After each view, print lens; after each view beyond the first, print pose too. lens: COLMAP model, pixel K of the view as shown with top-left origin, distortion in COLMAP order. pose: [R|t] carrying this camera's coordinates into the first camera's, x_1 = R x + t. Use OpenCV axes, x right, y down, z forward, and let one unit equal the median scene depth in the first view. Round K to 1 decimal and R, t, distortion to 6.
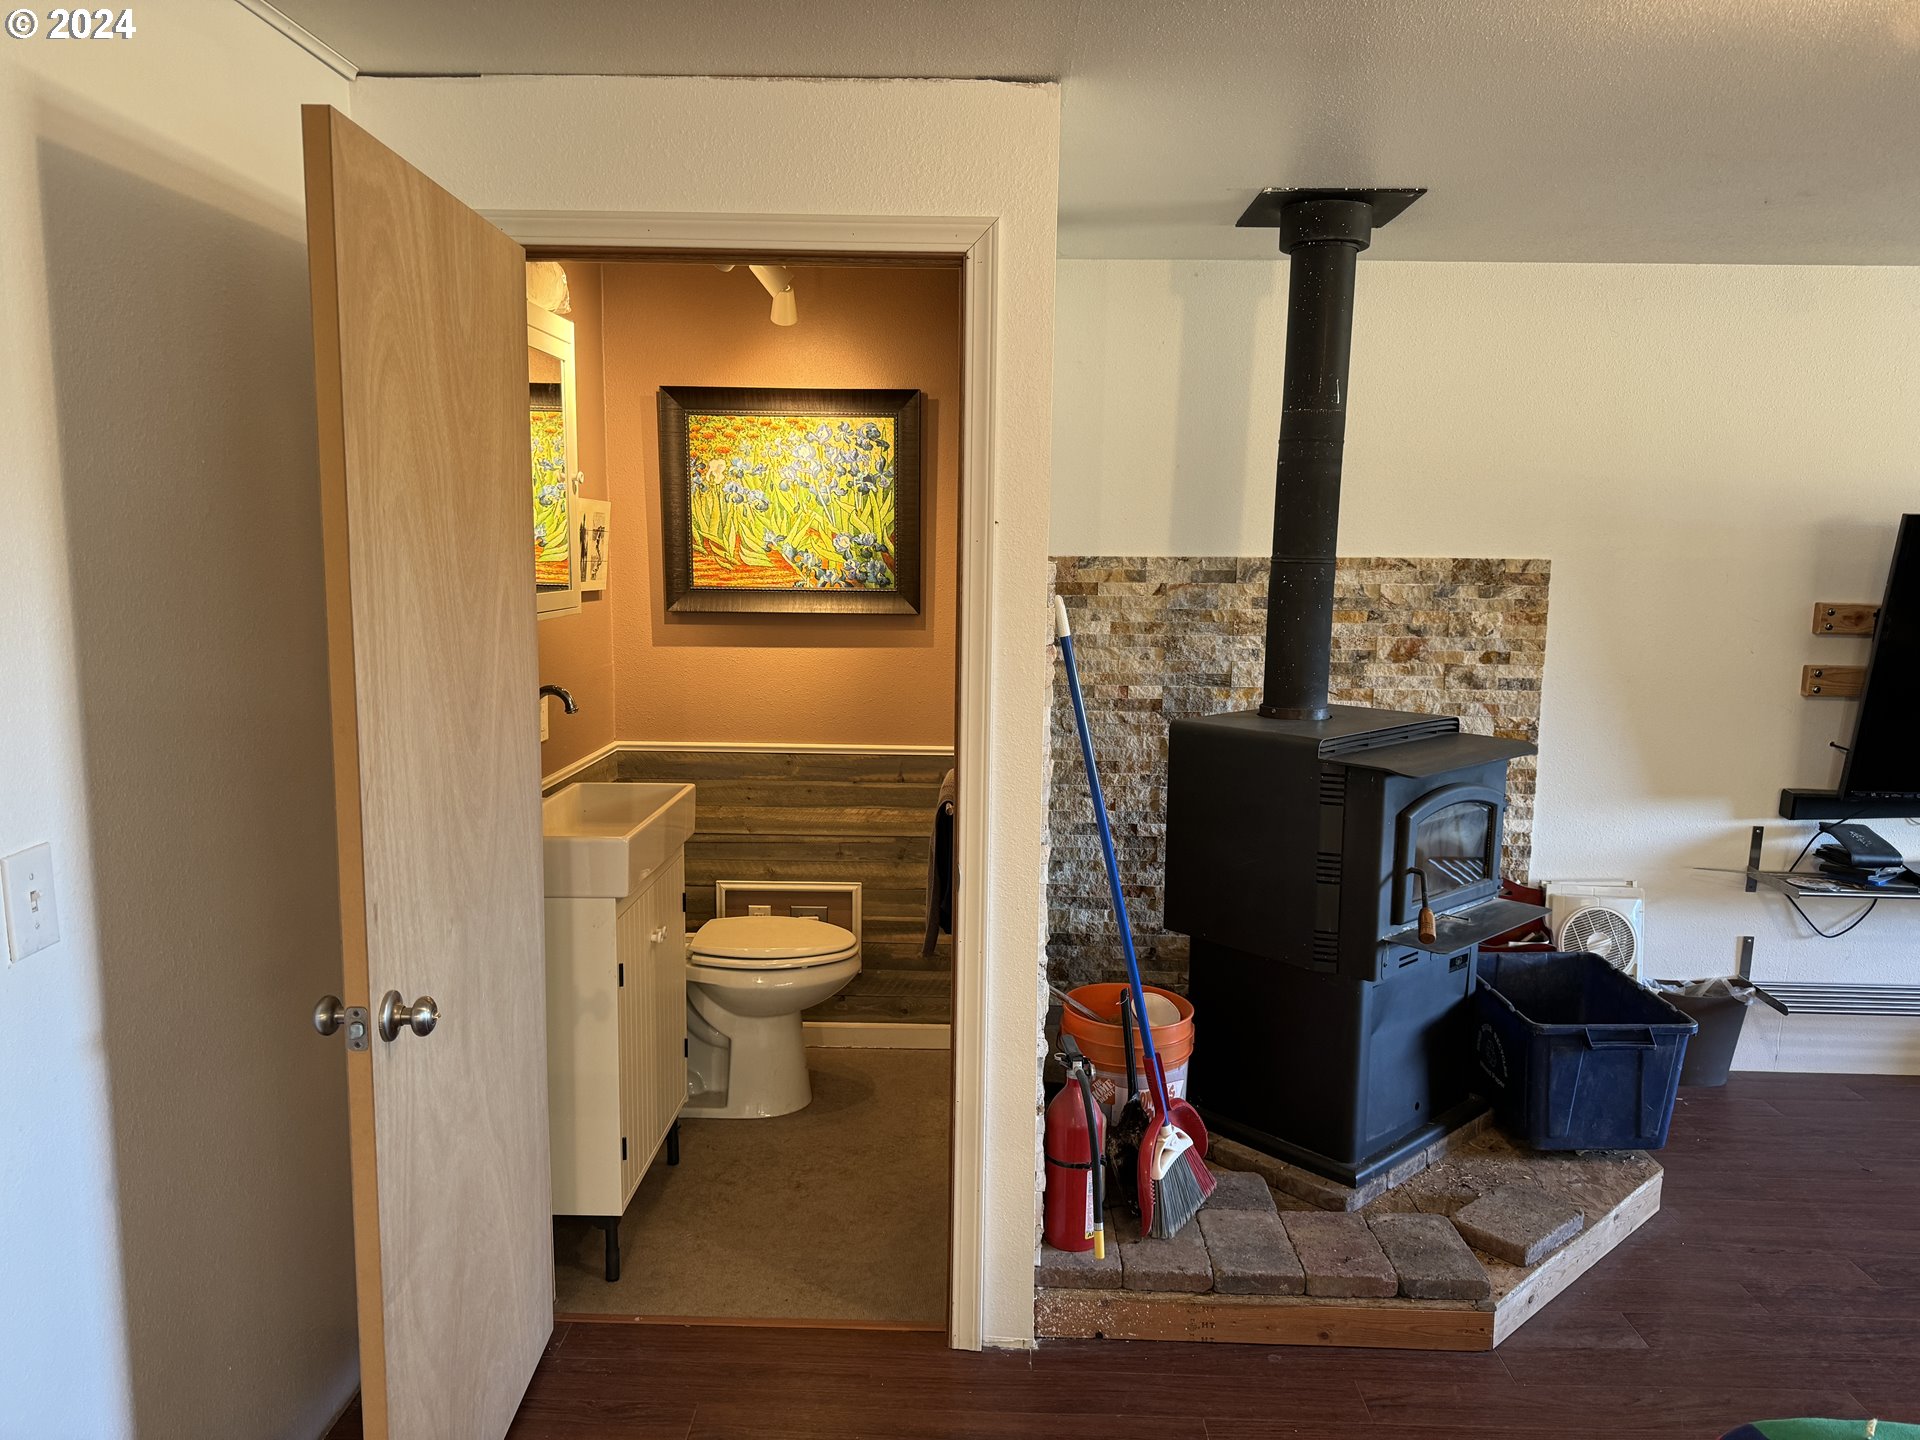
lens RADIAL K [[1339.9, 0, 960.0], [0, 1339.9, 720.0], [0, 0, 1]] dist [0.111878, -0.168121]
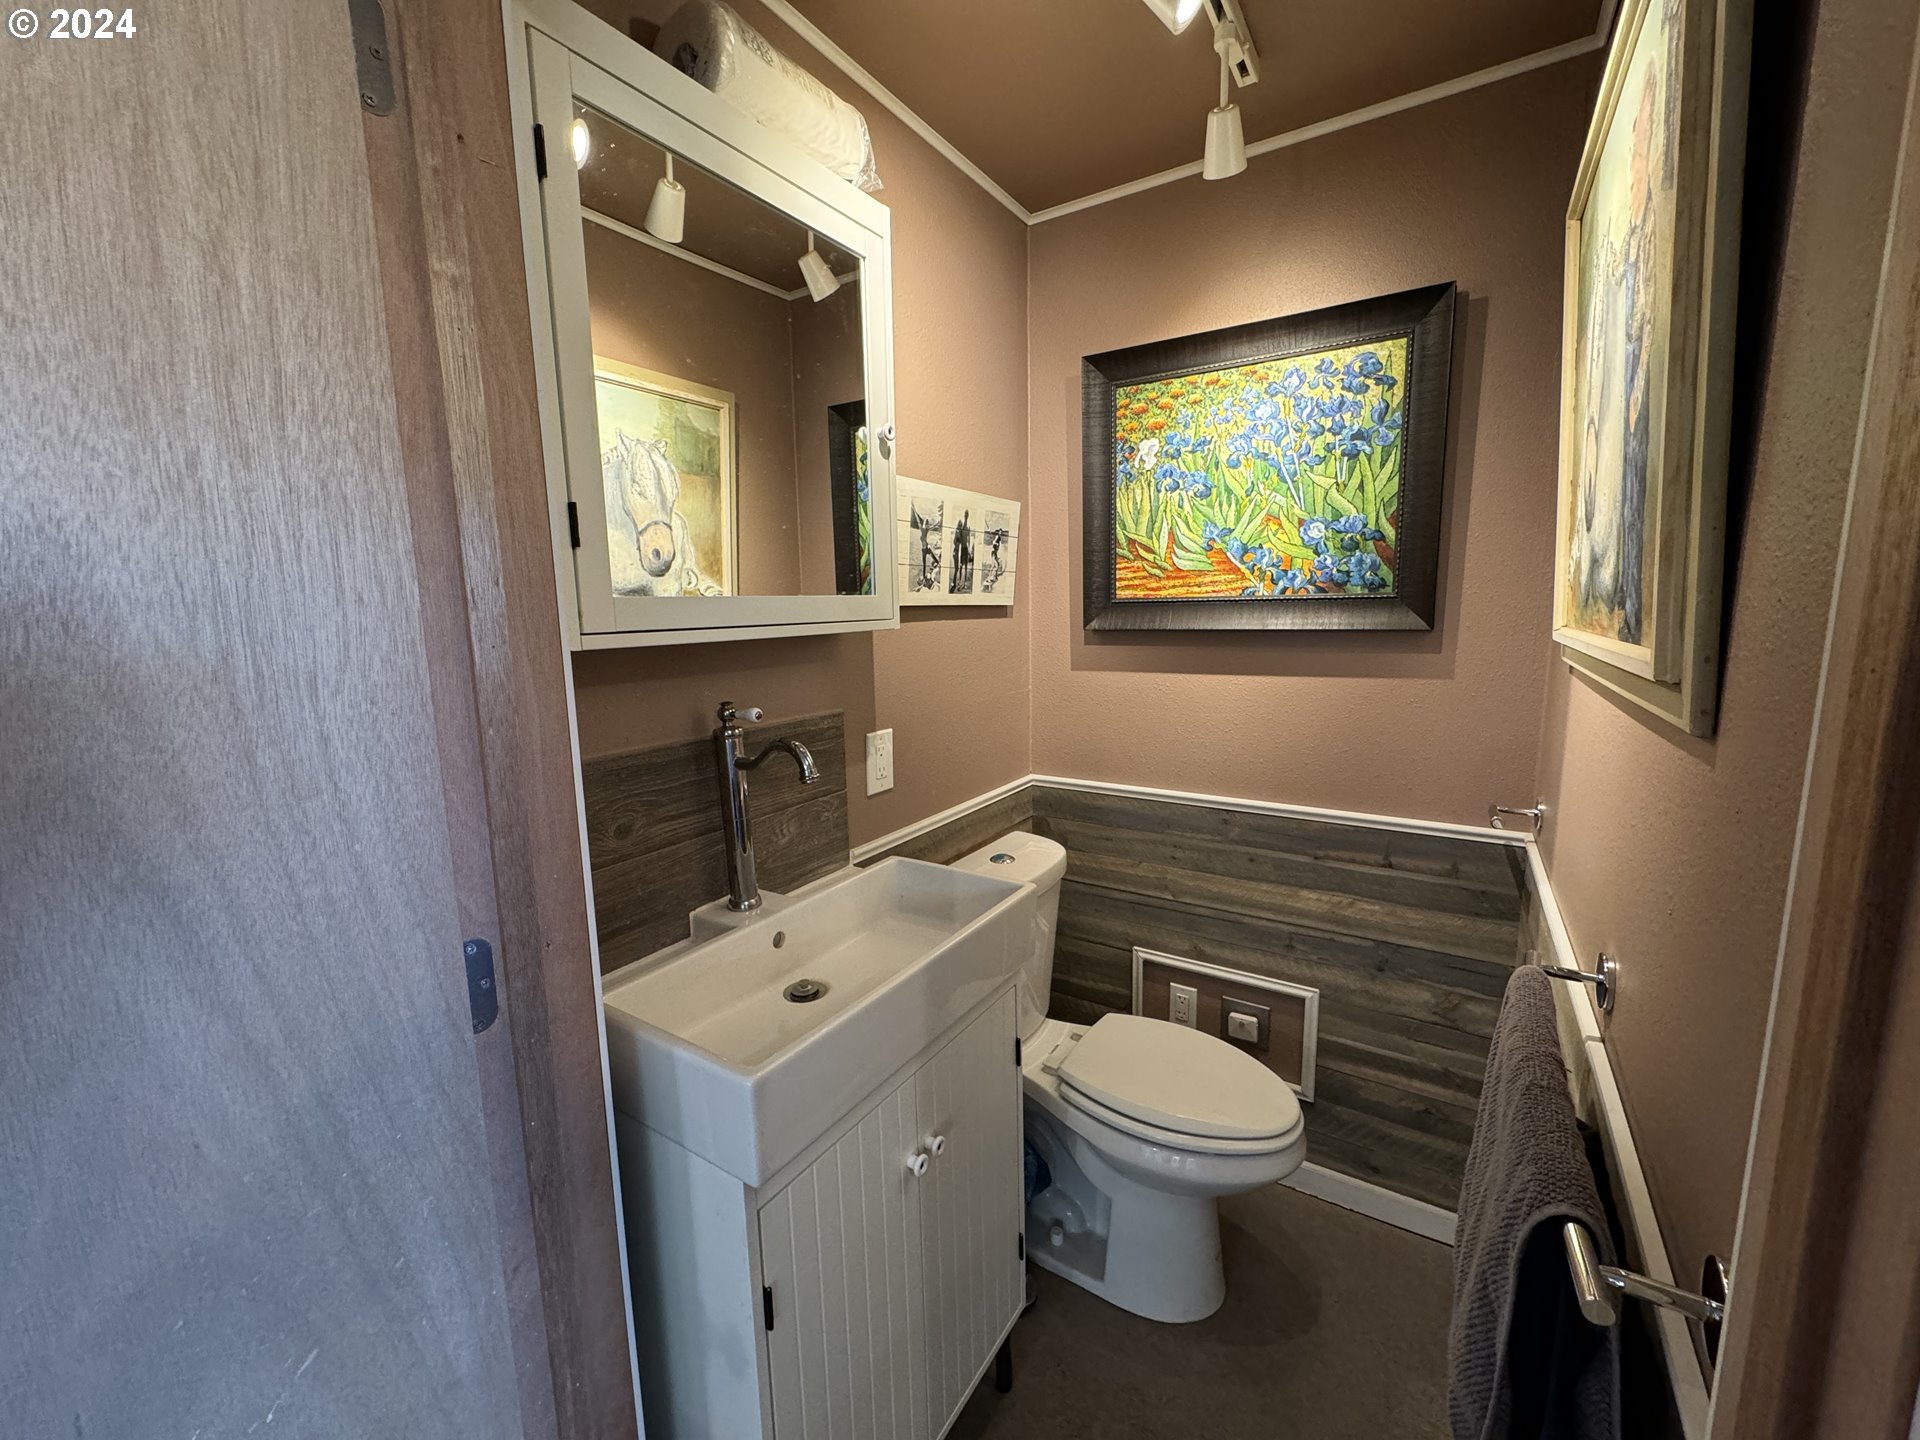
lens RADIAL K [[765.6, 0, 962.4], [0, 765.6, 717.0], [0, 0, 1]] dist [-0.001369, 0.000642]
pose [[0.852647, 0.050243, -0.520067, -0.029787], [-0.039927, 0.998721, 0.031025, -0.037963], [0.520960, -0.005689, 0.853562, 0.552263]]
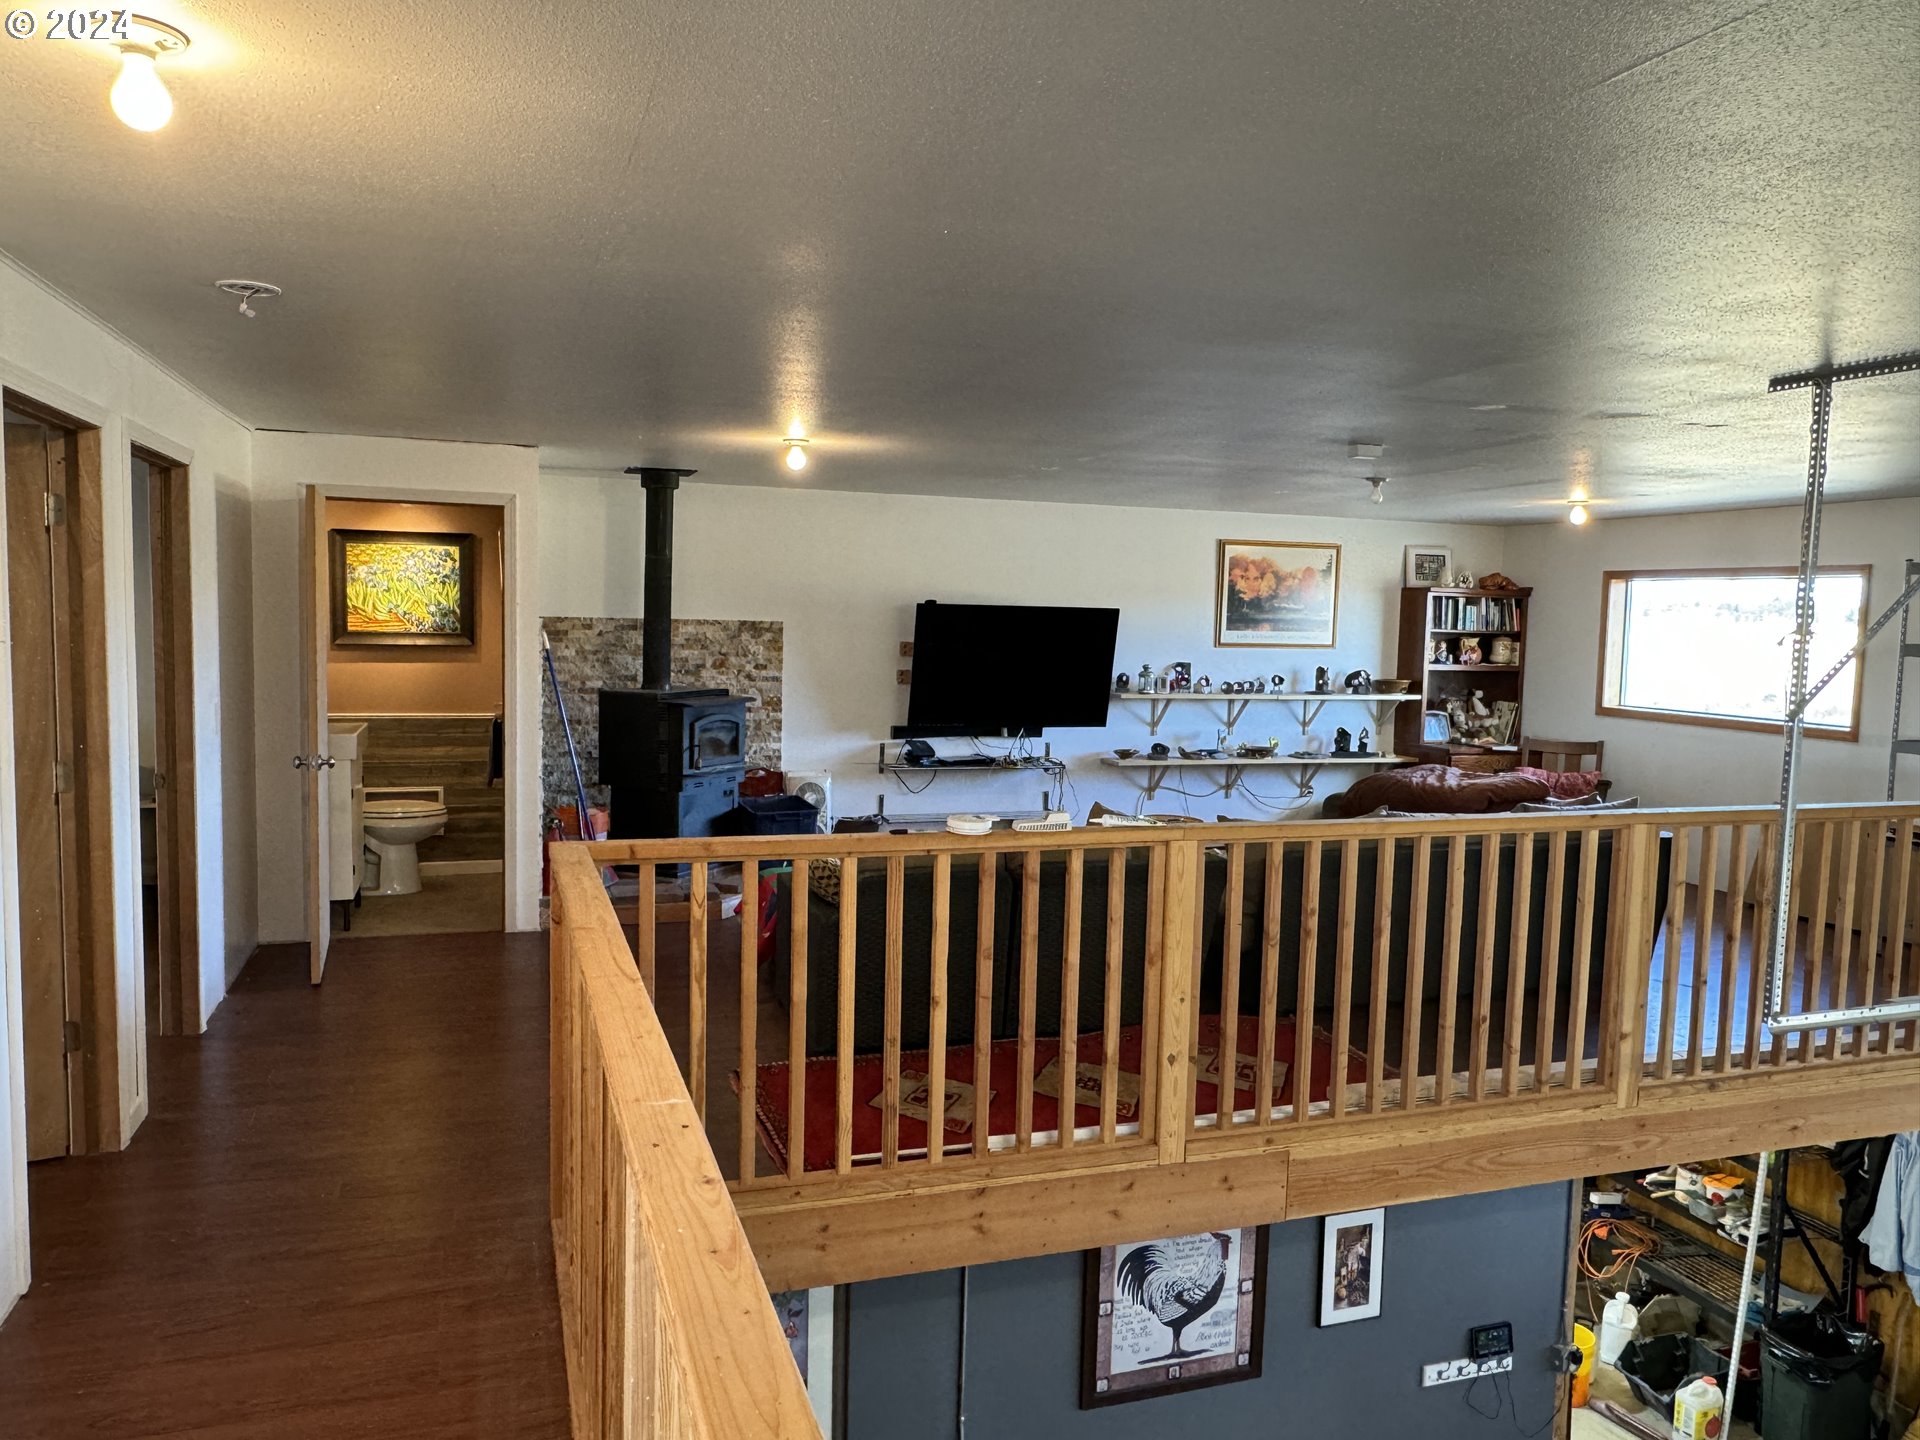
lens RADIAL K [[1350.8, 0, 960.0], [0, 1350.8, 720.0], [0, 0, 1]] dist [-0.006113, -0.002613]
pose [[0.937239, -0.016773, 0.348284, -0.053523], [0.032700, 0.998668, -0.039904, 0.132003], [-0.347151, 0.048789, 0.936539, -1.087731]]
